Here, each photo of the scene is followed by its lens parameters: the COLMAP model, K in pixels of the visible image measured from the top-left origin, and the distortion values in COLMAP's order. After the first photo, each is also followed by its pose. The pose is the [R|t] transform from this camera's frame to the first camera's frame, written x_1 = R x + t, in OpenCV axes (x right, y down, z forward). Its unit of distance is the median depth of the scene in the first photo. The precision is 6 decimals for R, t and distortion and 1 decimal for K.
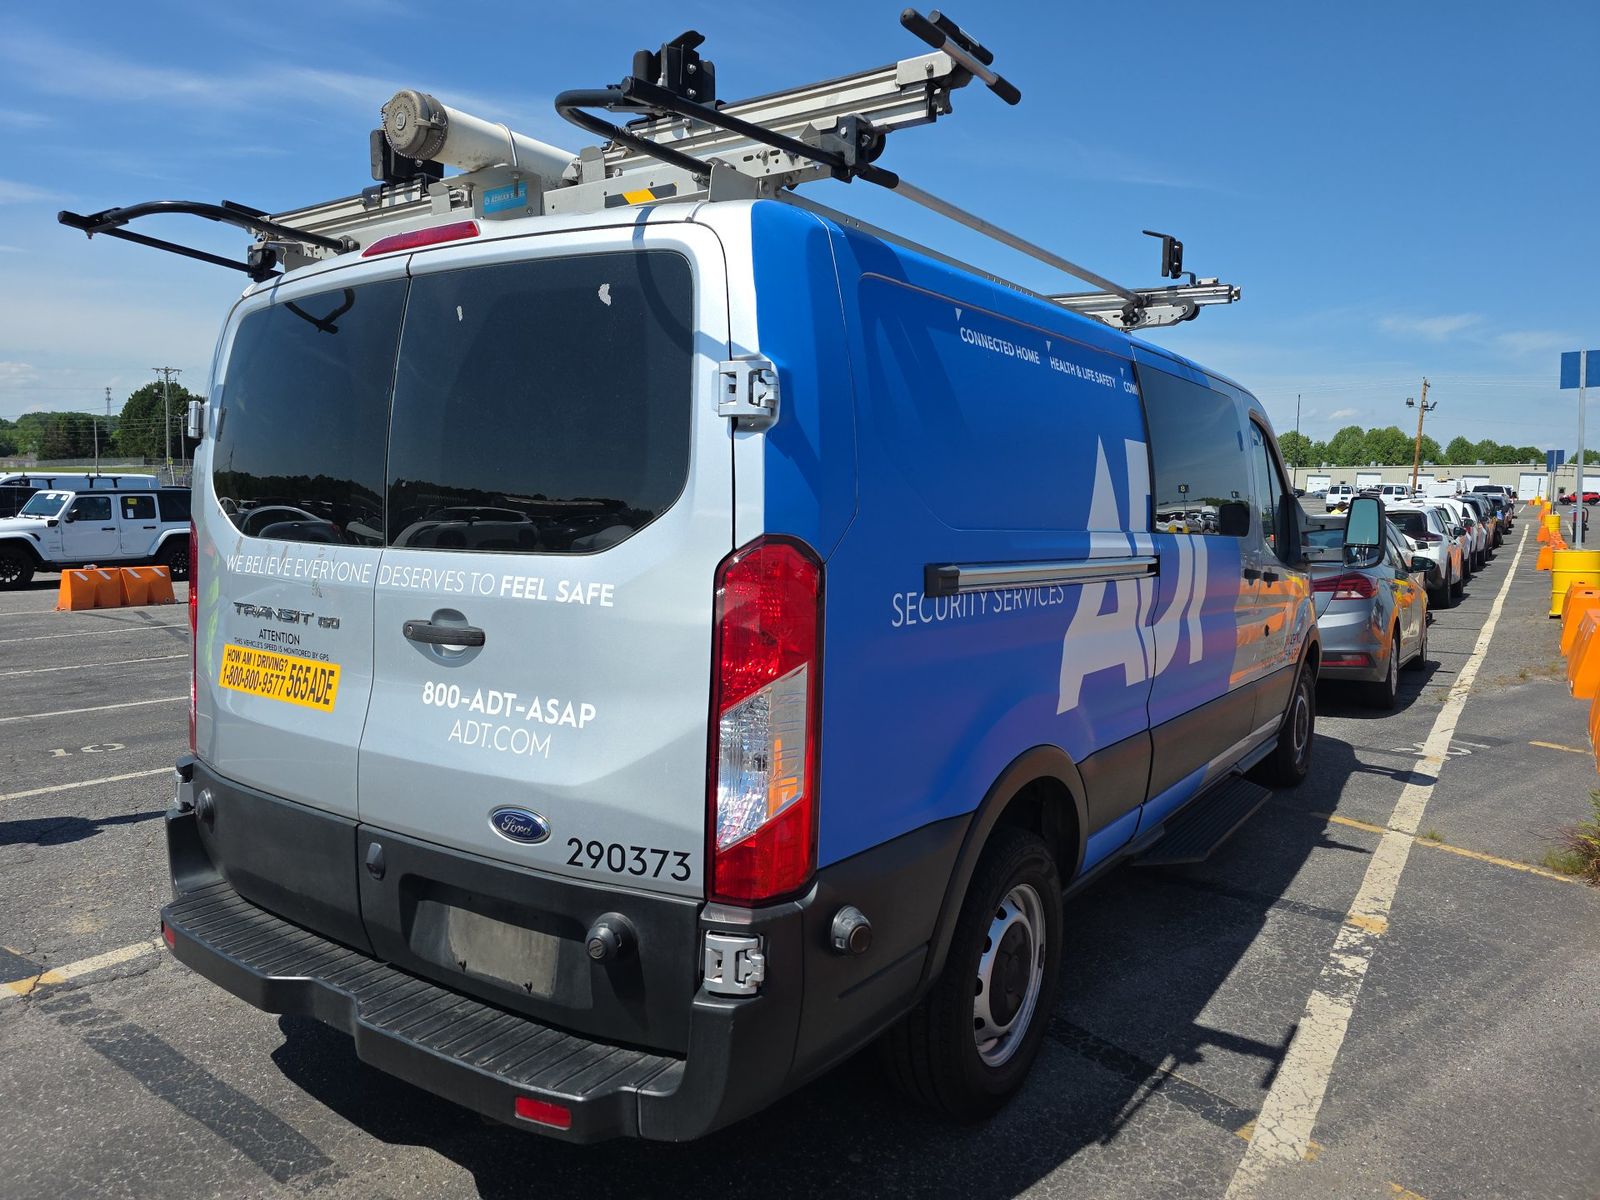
lens RADIAL K [[1084.7, 0, 793.3], [0, 1084.7, 602.4], [0, 0, 1]] dist [0.038355, -0.029738]
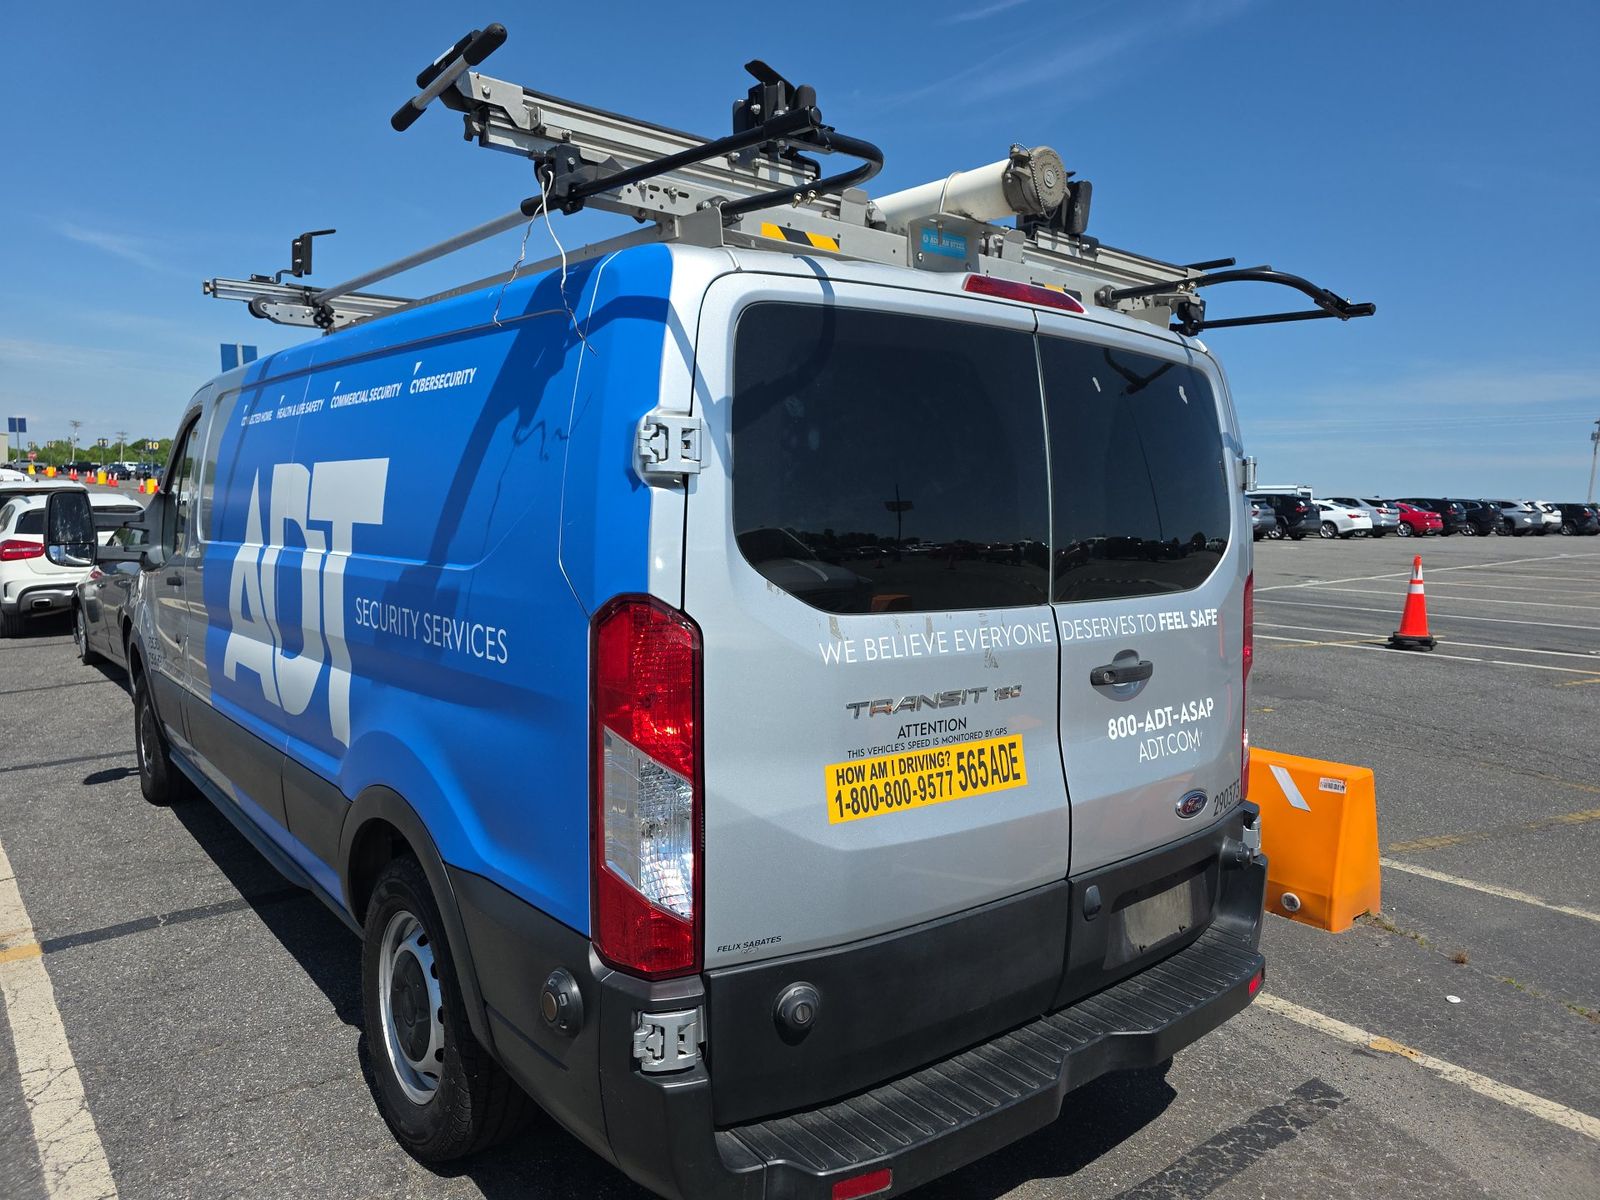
lens RADIAL K [[1084.7, 0, 802.4], [0, 1084.7, 601.2], [0, 0, 1]] dist [0.038355, -0.029738]
pose [[0.271181, -0.099669, 0.957354, -1.326998], [0.067862, 0.994129, 0.084275, -0.145126], [-0.960133, 0.042114, 0.276353, 0.900449]]
